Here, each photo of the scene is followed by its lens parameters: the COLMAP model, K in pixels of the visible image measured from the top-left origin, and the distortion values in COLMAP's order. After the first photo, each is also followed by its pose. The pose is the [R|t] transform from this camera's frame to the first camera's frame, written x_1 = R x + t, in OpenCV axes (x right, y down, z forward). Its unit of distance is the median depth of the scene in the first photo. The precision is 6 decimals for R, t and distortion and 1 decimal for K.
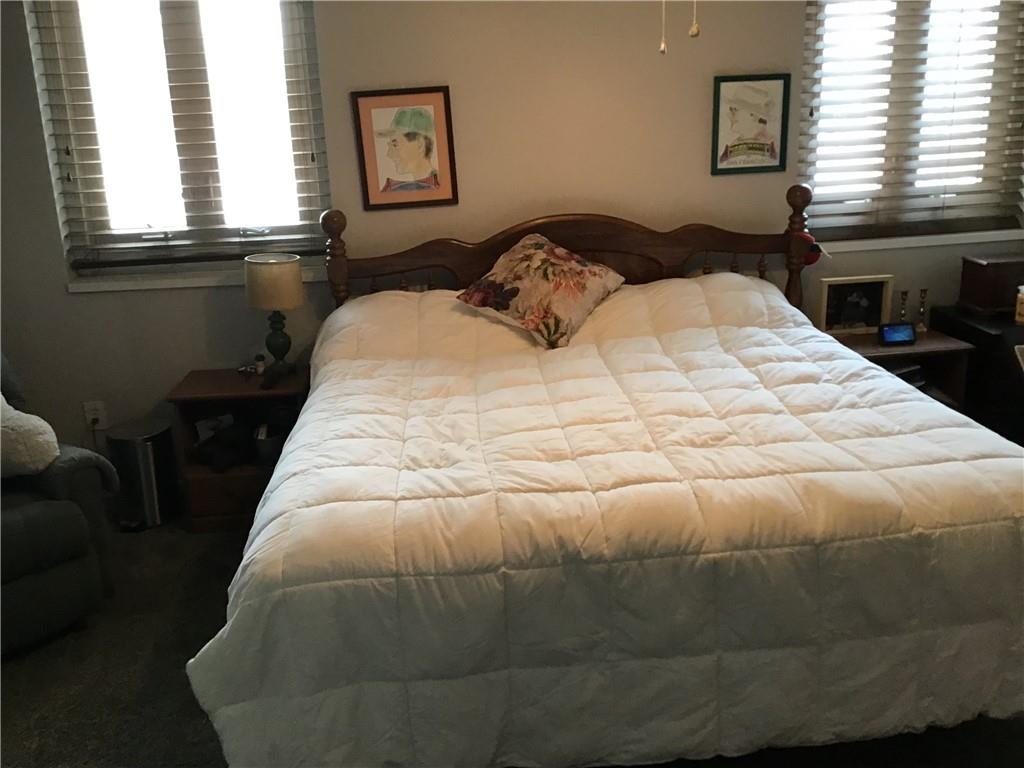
lens RADIAL K [[934.3, 0, 509.8], [0, 934.3, 392.8], [0, 0, 1]] dist [0.046222, 0.000000]
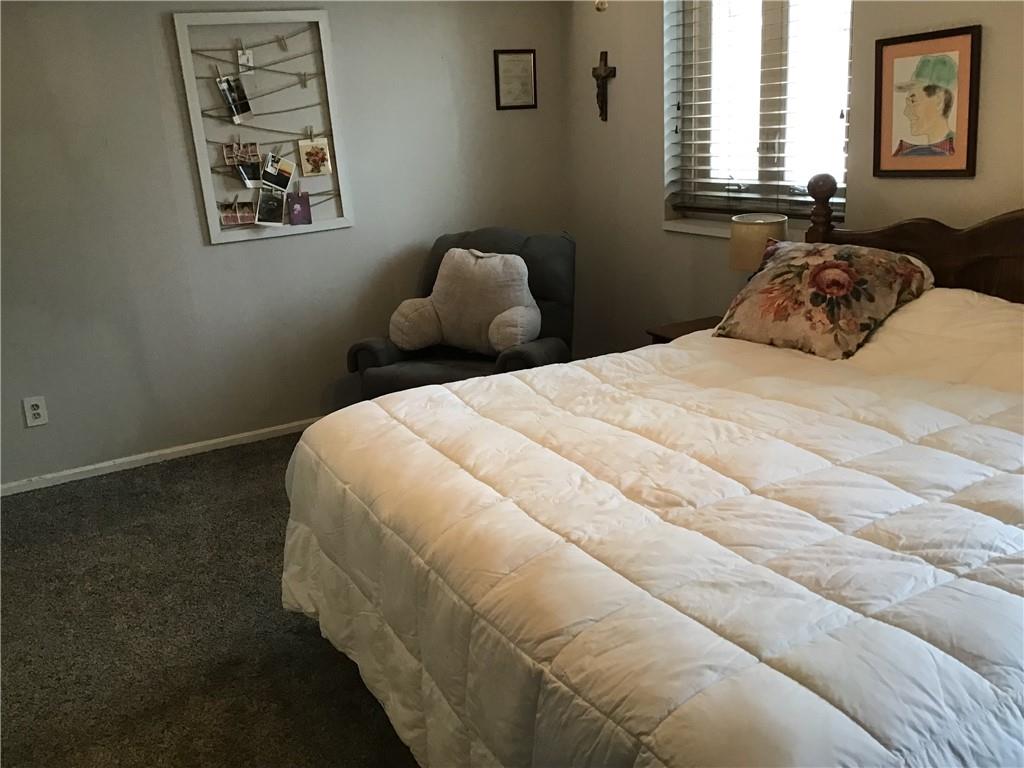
lens RADIAL K [[934.3, 0, 510.6], [0, 934.3, 375.6], [0, 0, 1]] dist [0.046222, 0.000000]
pose [[0.388467, 0.264366, -0.882725, 0.547986], [-0.221312, 0.956689, 0.189123, -0.110202], [0.894491, 0.121890, 0.430149, 0.346958]]
